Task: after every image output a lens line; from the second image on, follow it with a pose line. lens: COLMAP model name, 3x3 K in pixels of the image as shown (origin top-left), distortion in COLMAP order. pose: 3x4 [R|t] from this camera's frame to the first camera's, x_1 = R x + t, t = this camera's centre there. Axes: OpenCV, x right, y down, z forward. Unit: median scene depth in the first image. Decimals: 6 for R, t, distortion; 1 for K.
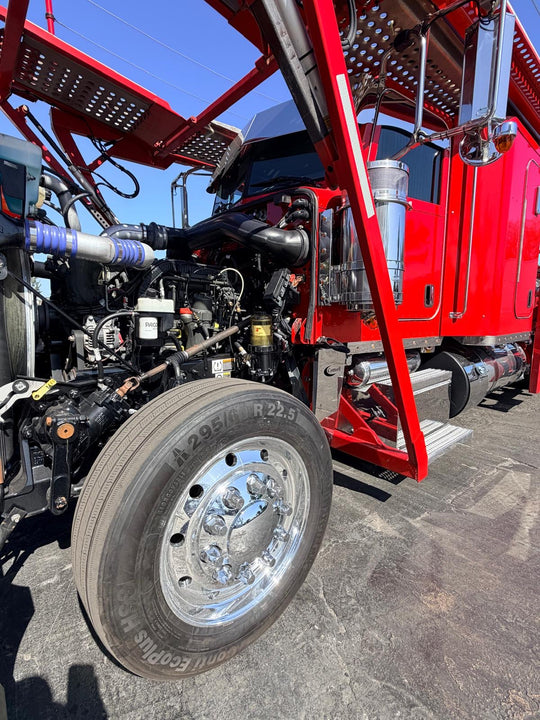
lens RADIAL K [[353.1, 0, 270.0], [0, 353.1, 360.0], [0, 0, 1]] dist [0.000643, -0.000007]
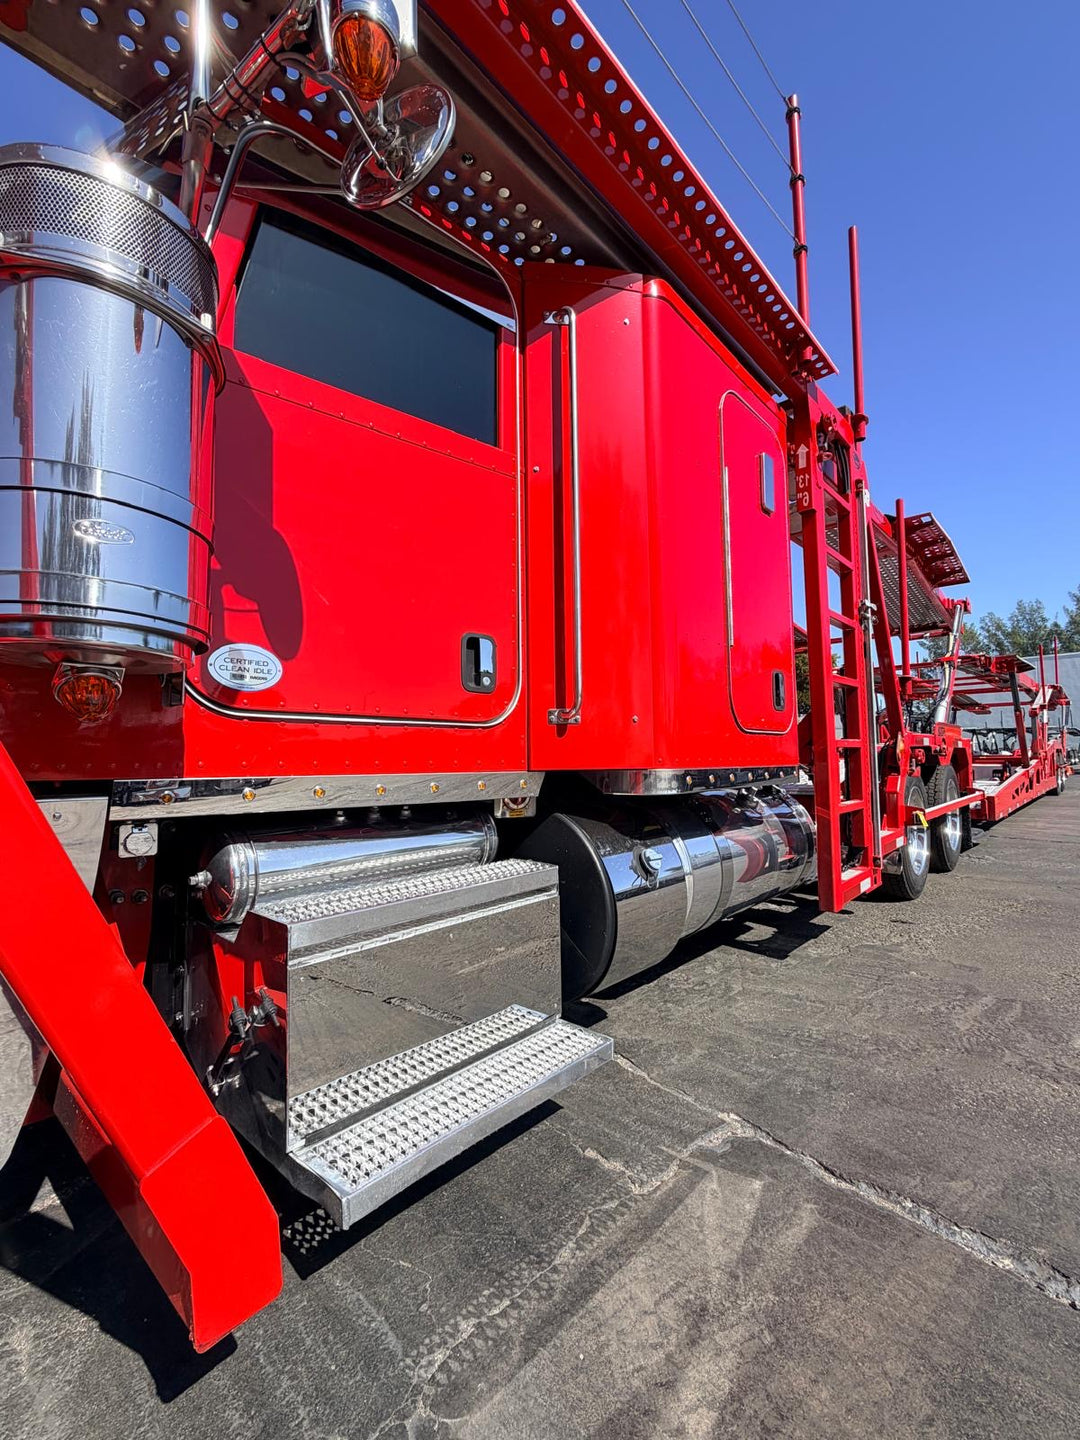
lens RADIAL K [[633.7, 0, 542.1], [0, 633.7, 715.2], [0, 0, 1]] dist [-0.000061, -0.000402]
pose [[0.992811, -0.001769, 0.119681, 0.528852], [0.026903, 0.977604, -0.208725, 0.020765], [-0.116631, 0.210444, 0.970624, 0.416656]]
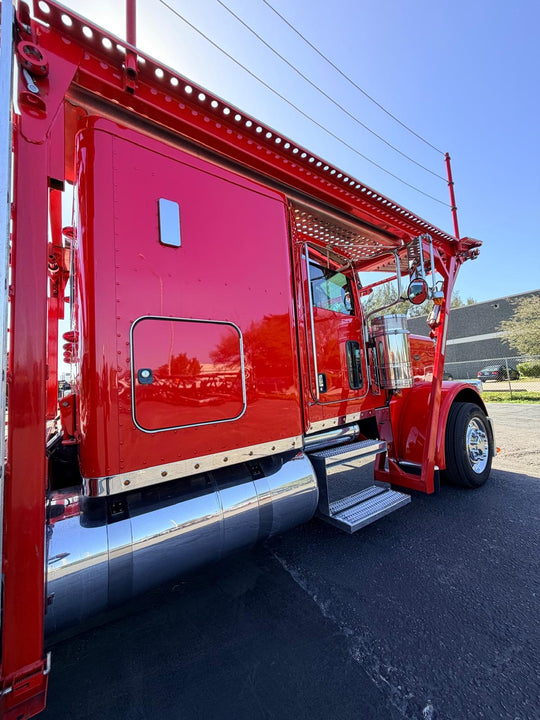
lens RADIAL K [[288.6, 0, 269.3], [0, 288.6, 356.7], [0, 0, 1]] dist [0.000721, -0.000123]
pose [[0.992697, -0.062050, -0.103454, 0.315586], [0.035349, 0.969549, -0.242331, -0.025298], [0.115340, 0.236905, 0.964662, -0.026452]]
